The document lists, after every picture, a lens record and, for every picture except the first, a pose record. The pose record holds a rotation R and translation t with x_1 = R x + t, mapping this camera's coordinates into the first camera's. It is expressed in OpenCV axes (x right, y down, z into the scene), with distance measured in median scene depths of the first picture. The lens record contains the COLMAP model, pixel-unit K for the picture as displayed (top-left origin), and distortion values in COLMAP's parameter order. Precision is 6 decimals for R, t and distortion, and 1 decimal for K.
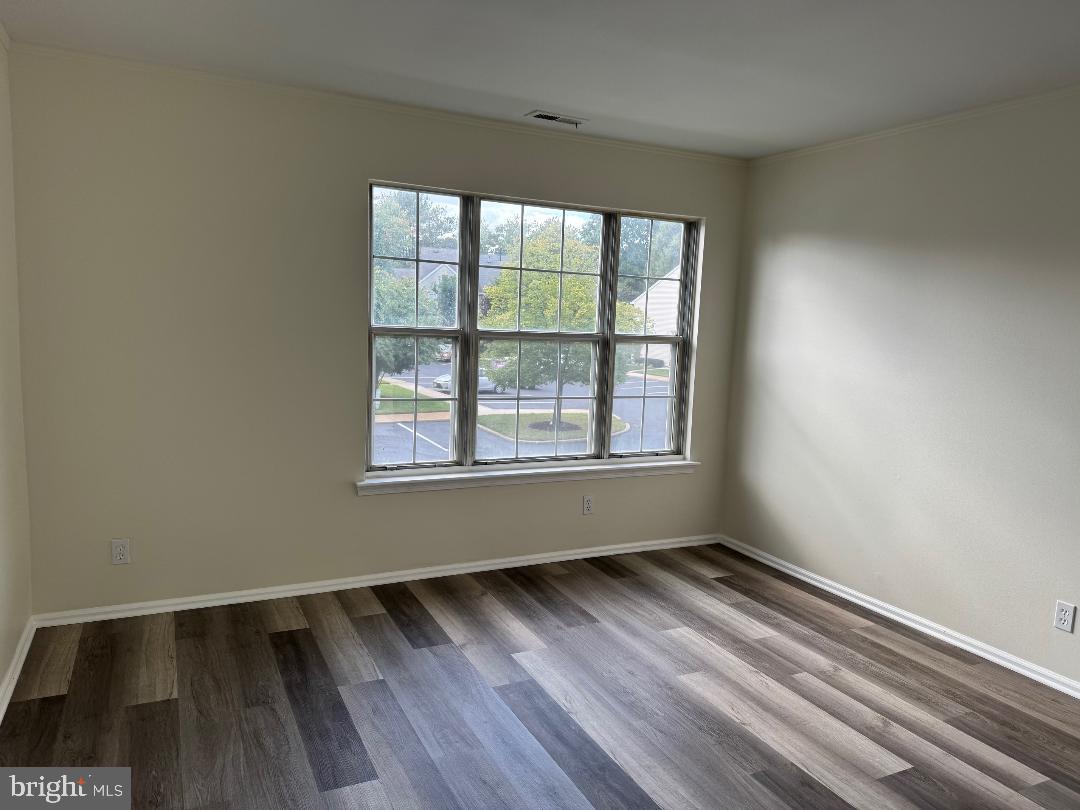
lens RADIAL K [[760.0, 0, 548.7], [0, 760.0, 402.2], [0, 0, 1]] dist [0.014661, -0.039723]
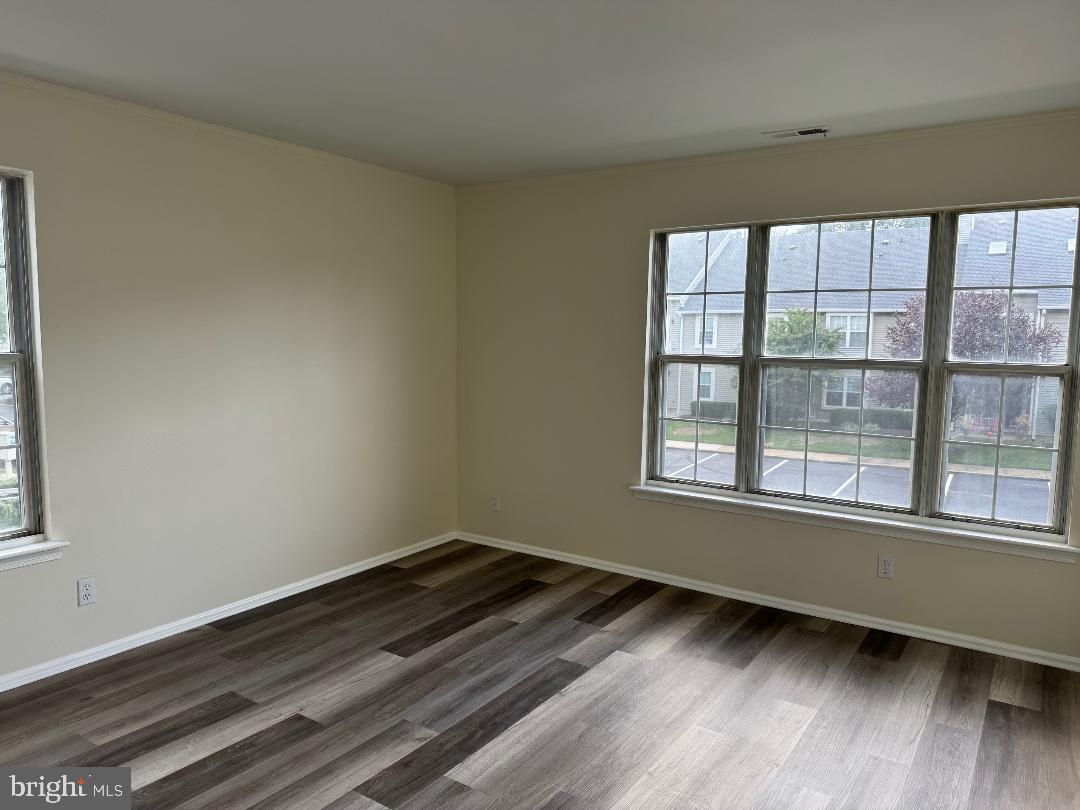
lens RADIAL K [[760.0, 0, 541.8], [0, 760.0, 408.4], [0, 0, 1]] dist [0.014661, -0.039723]
pose [[0.481711, 0.056443, -0.874511, 0.668639], [-0.094671, 0.995435, 0.012099, -0.014128], [0.871201, 0.076963, 0.484855, 0.280139]]
